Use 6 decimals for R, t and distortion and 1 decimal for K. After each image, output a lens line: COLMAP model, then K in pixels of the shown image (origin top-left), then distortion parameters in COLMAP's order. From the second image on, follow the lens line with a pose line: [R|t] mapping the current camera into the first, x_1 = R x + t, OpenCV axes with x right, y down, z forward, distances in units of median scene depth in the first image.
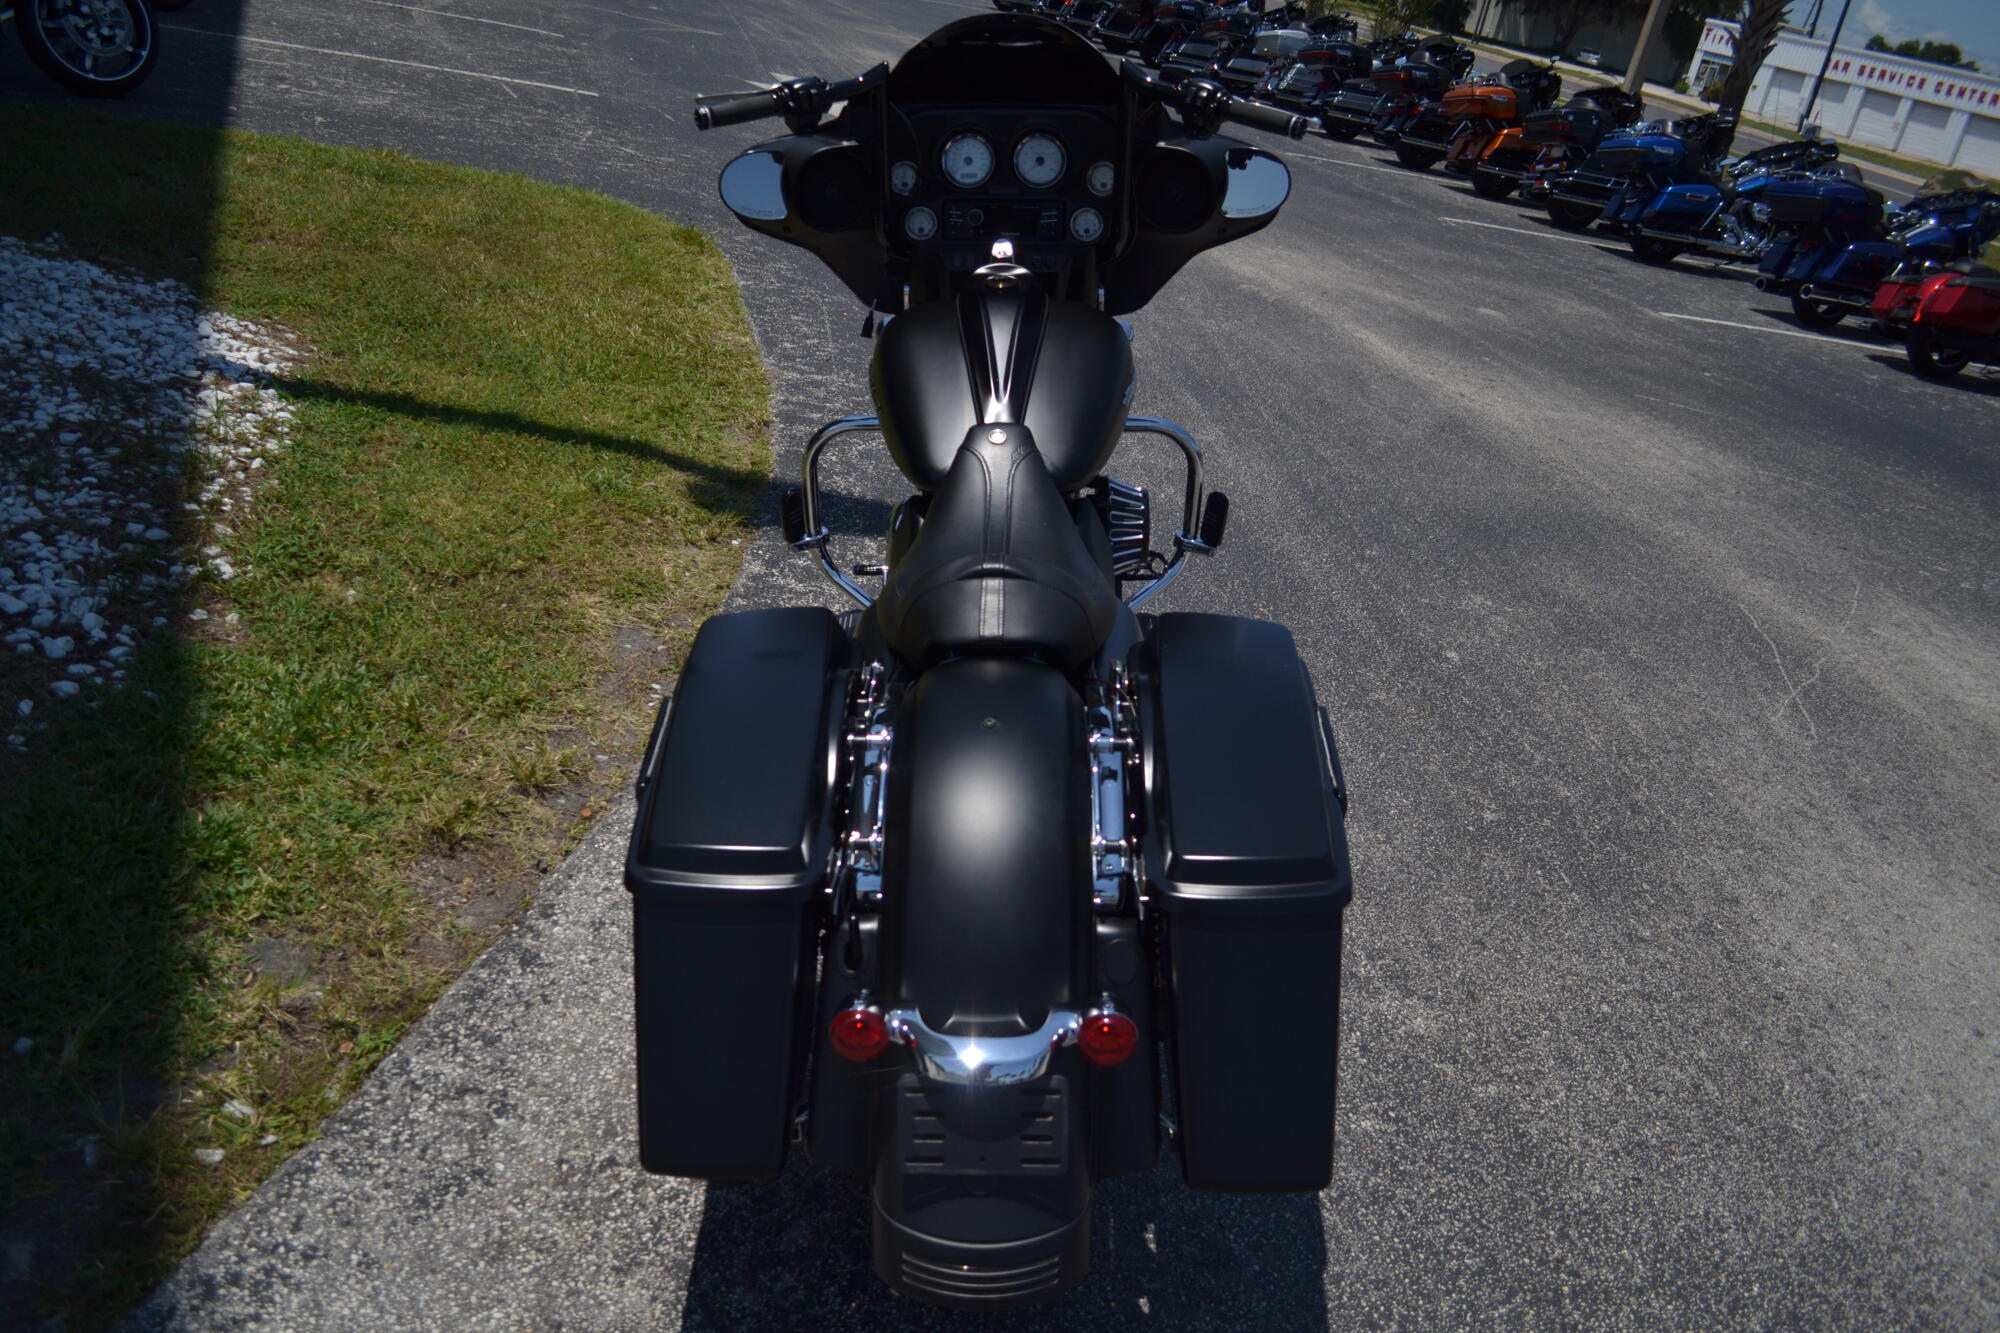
lens RADIAL K [[1607.3, 0, 984.3], [0, 1607.3, 664.9], [0, 0, 1]] dist [-0.077413, -0.001261]
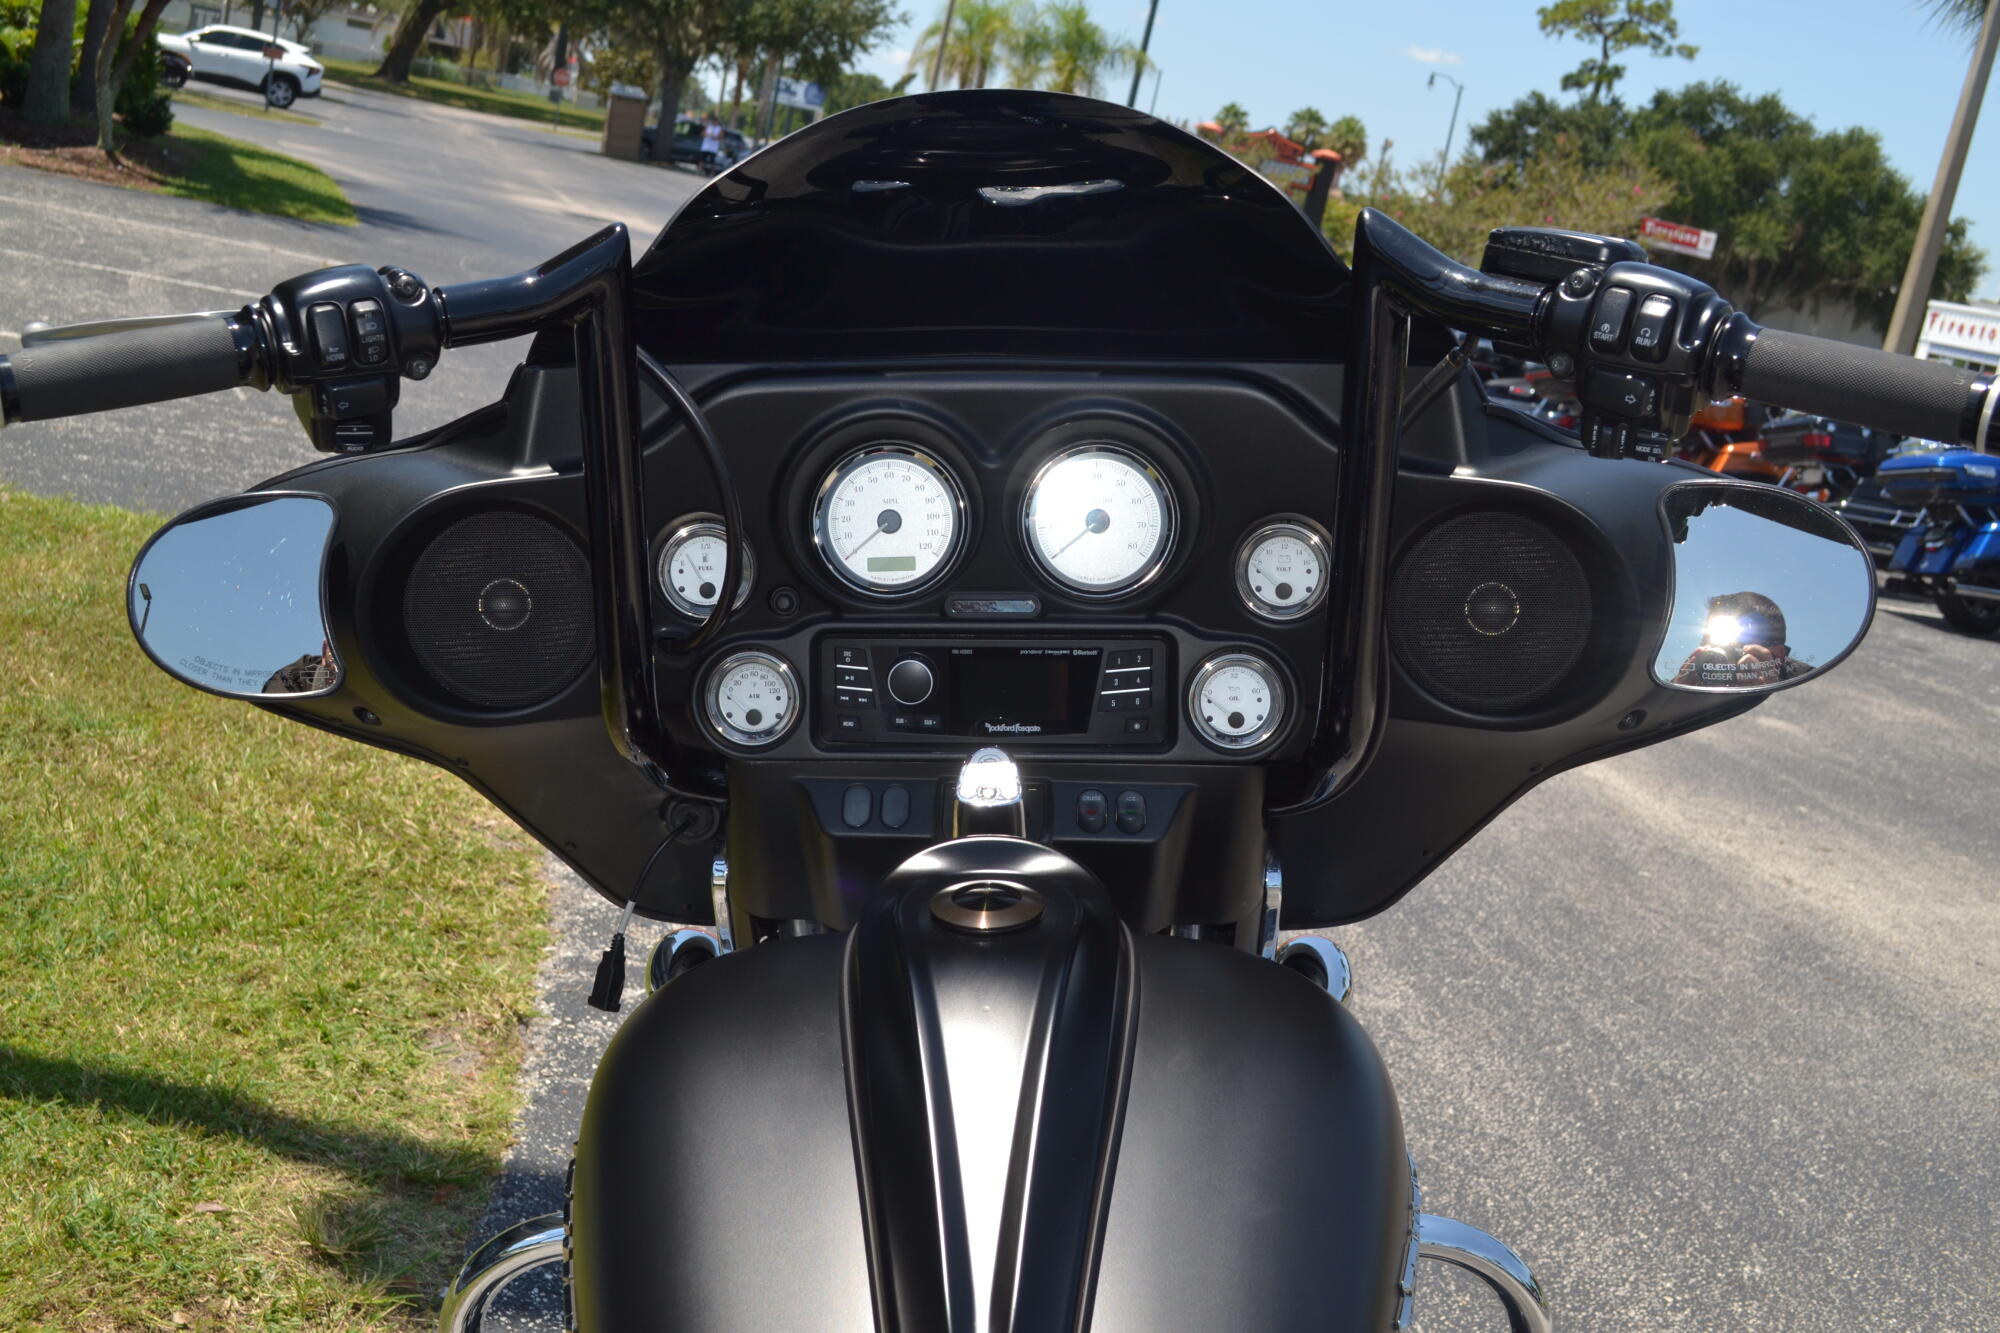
lens RADIAL K [[2214.7, 0, 1007.6], [0, 2214.7, 665.3], [0, 0, 1]] dist [-0.055317, 0.000000]
pose [[0.999925, -0.002625, 0.011933, 0.005570], [0.005264, 0.973923, -0.226818, -0.102548], [-0.011027, 0.226864, 0.973864, 0.313232]]
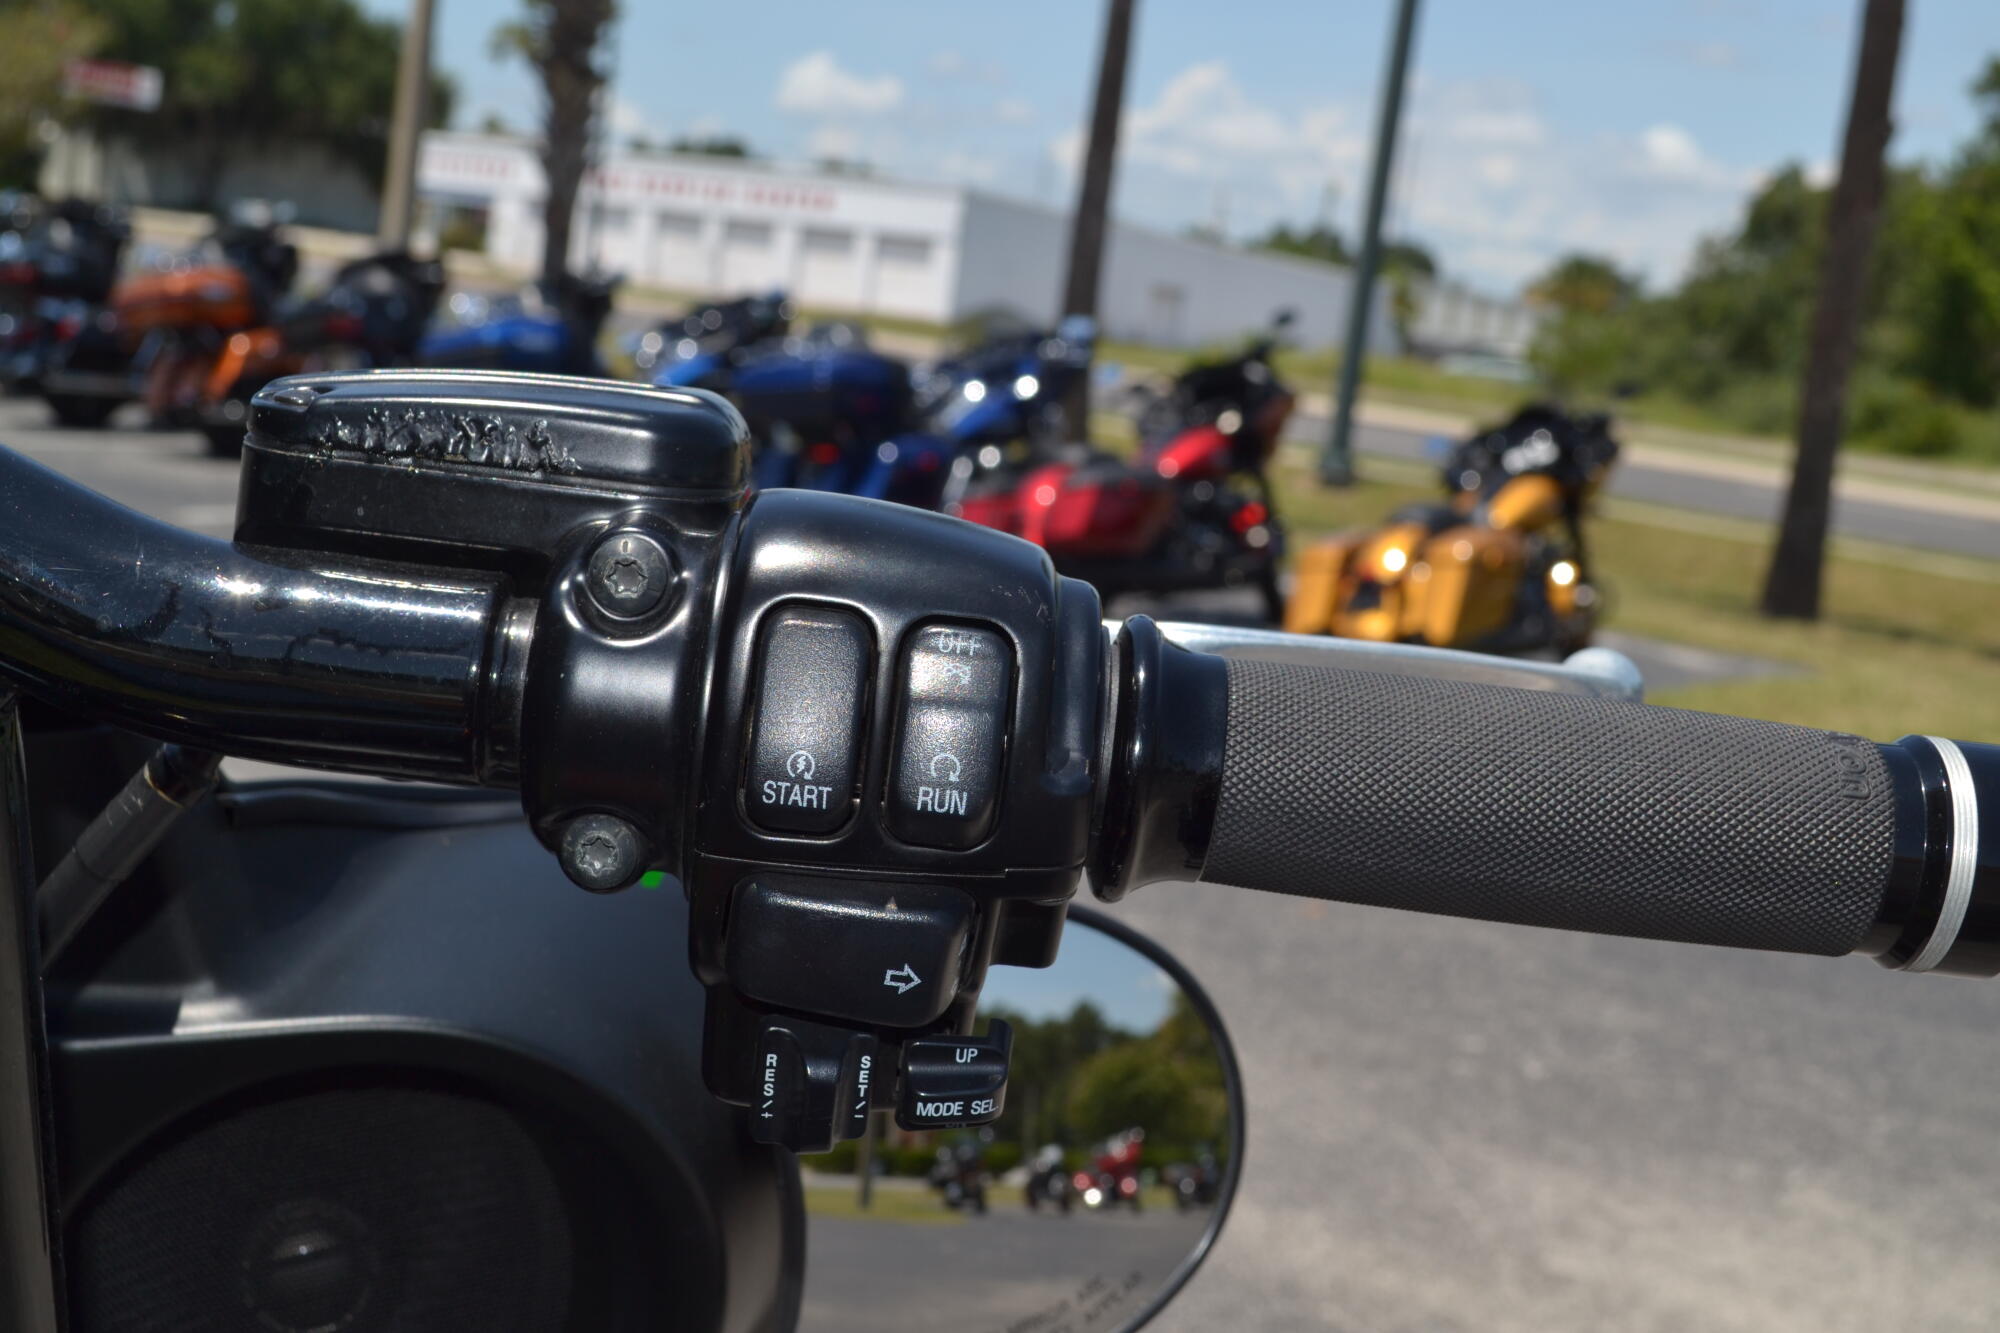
lens RADIAL K [[2621.8, 0, 999.7], [0, 2621.8, 665.6], [0, 0, 1]] dist [-0.047502, 0.000000]
pose [[0.810710, -0.175908, 0.558395, 0.031202], [0.283385, 0.952518, -0.111368, -0.175875], [-0.512291, 0.248528, 0.822066, 0.451429]]
